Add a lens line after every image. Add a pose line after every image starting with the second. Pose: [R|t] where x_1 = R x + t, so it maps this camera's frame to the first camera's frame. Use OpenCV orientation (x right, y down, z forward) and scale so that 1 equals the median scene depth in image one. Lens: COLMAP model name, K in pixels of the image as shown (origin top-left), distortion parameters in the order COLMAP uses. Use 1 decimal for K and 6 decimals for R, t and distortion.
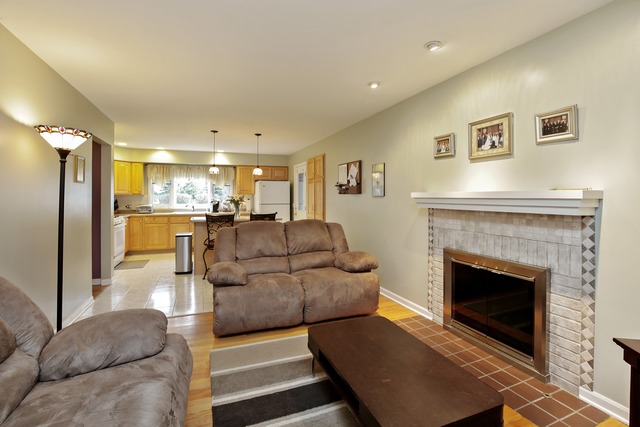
lens RADIAL K [[298.4, 0, 321.9], [0, 298.4, 197.4], [0, 0, 1]] dist [-0.022724, 0.001659]
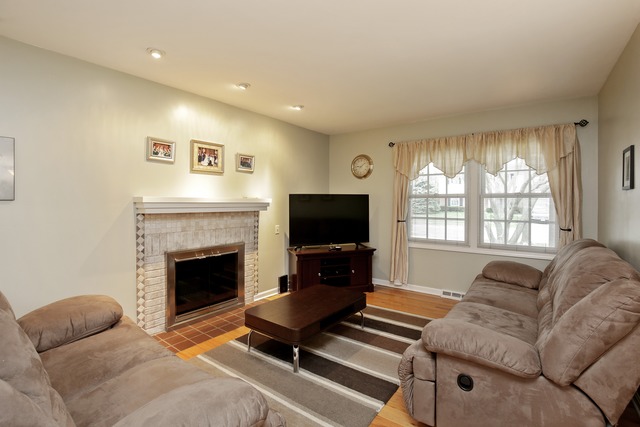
lens RADIAL K [[298.4, 0, 316.1], [0, 298.4, 200.1], [0, 0, 1]] dist [-0.022724, 0.001659]
pose [[-0.502009, 0.005195, 0.864847, -0.822416], [0.001691, 0.999986, -0.005026, -0.001007], [-0.864861, -0.001061, -0.502011, 1.232776]]
